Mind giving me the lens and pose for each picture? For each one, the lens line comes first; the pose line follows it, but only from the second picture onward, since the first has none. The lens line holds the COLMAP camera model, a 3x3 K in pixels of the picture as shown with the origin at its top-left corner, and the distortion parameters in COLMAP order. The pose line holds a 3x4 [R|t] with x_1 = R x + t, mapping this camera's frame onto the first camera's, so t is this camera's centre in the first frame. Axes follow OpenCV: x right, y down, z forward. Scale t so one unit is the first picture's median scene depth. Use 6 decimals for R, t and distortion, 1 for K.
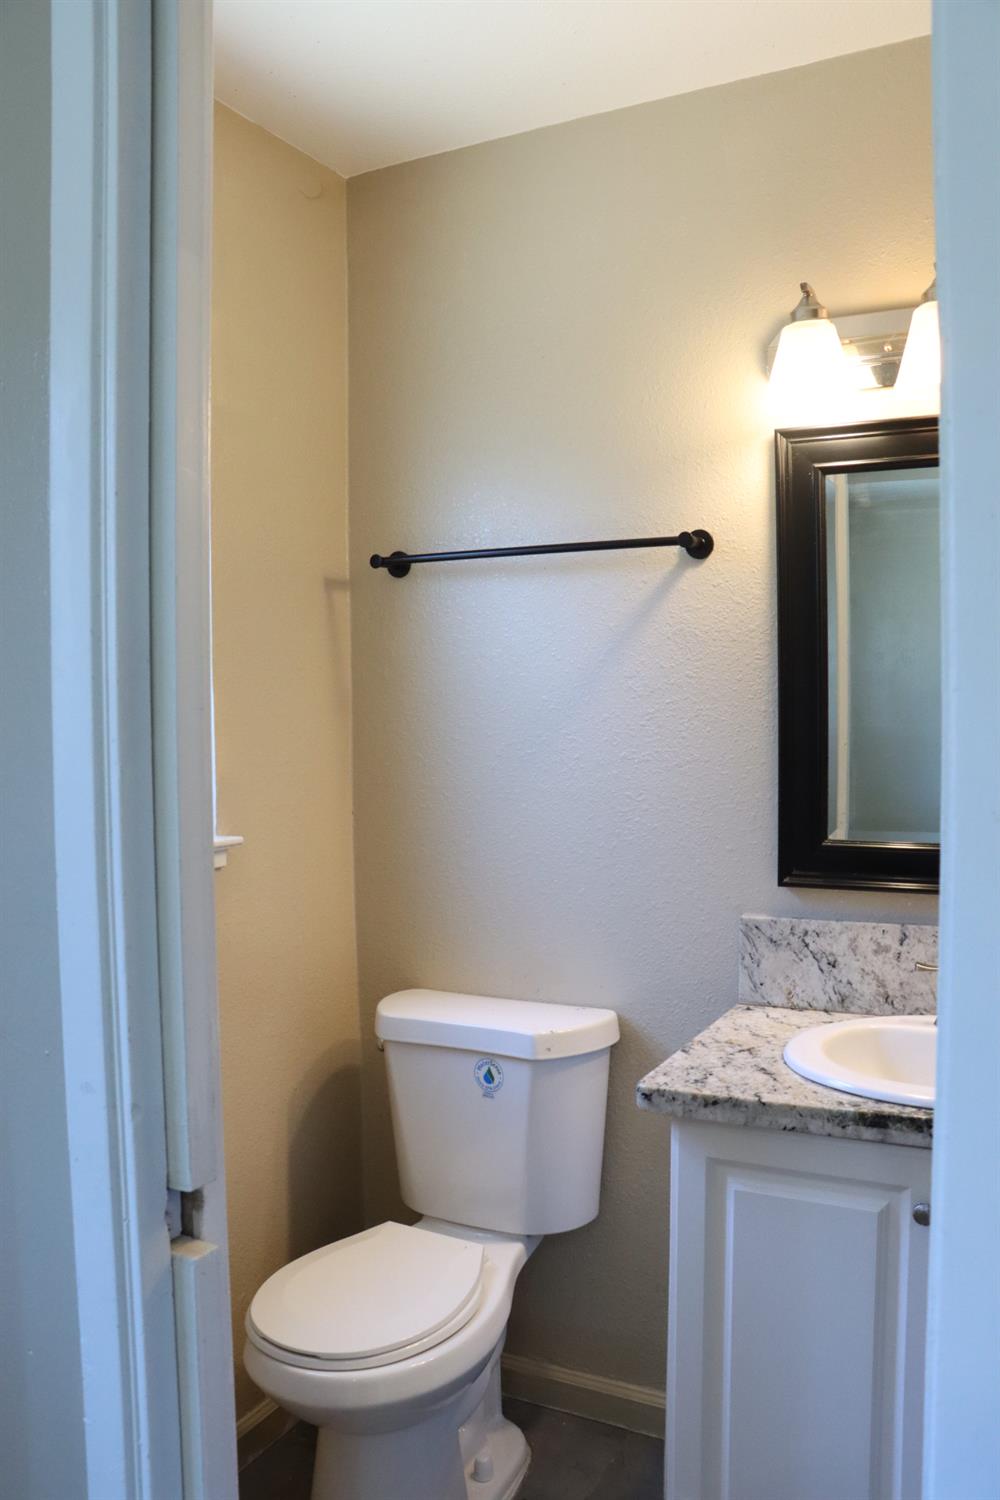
lens RADIAL K [[1240.5, 0, 509.2], [0, 1240.5, 741.4], [0, 0, 1]] dist [-0.175623, 0.154172]
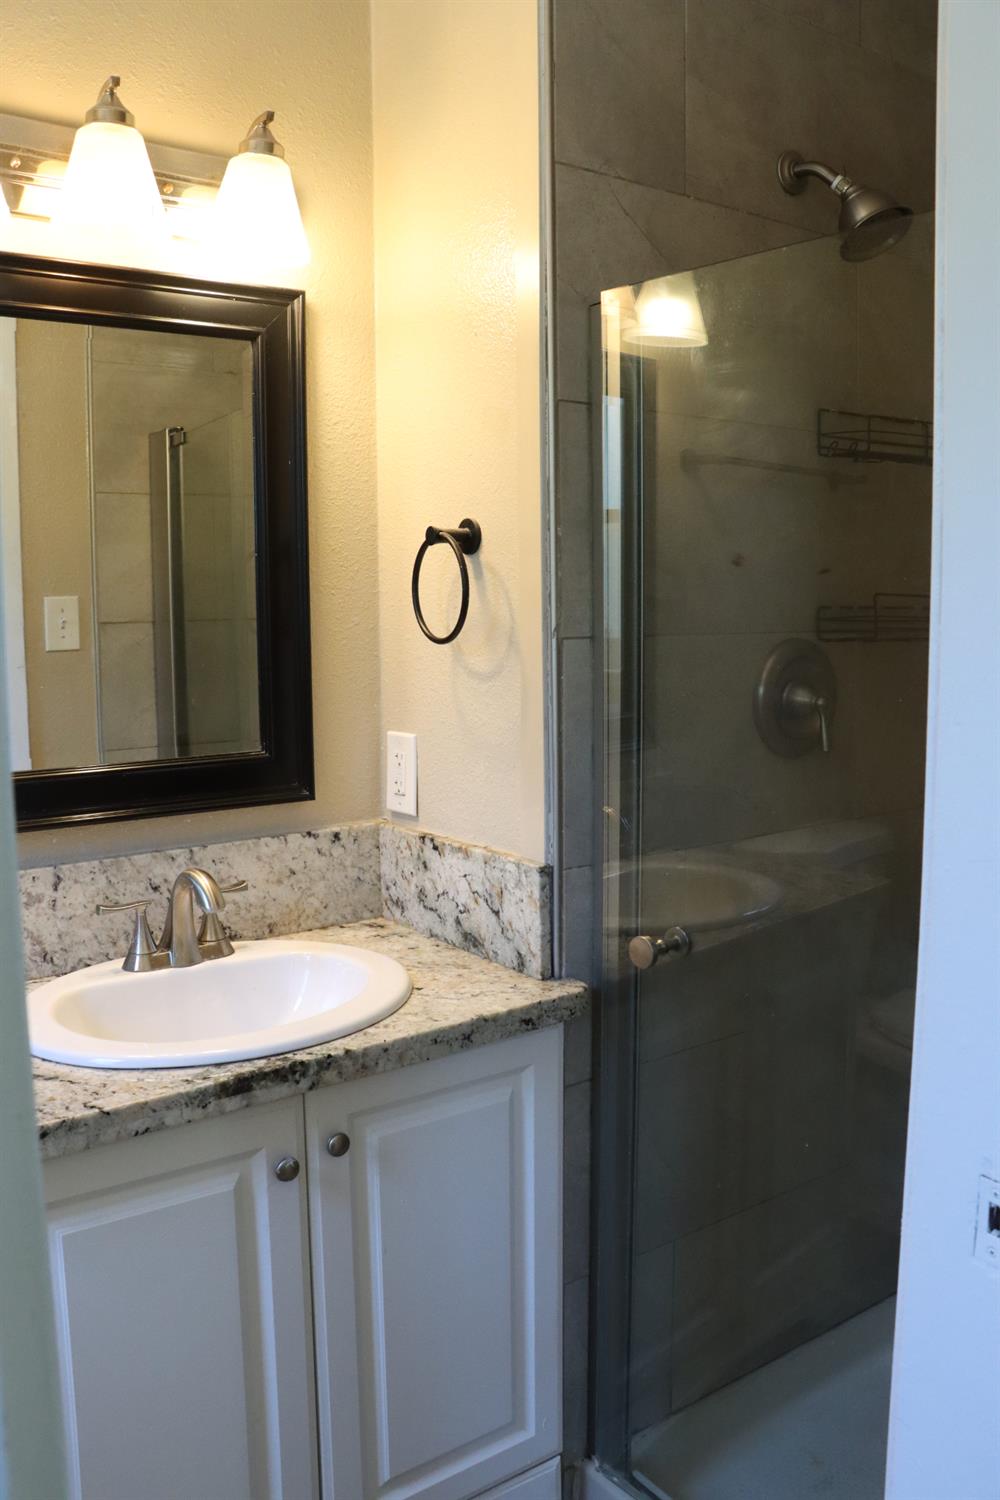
lens RADIAL K [[1240.5, 0, 509.2], [0, 1240.5, 741.4], [0, 0, 1]] dist [-0.175623, 0.154172]
pose [[0.459392, -0.097233, 0.882896, -0.330111], [0.034391, 0.995192, 0.091705, -0.002762], [-0.887568, -0.011765, 0.460527, 0.410666]]
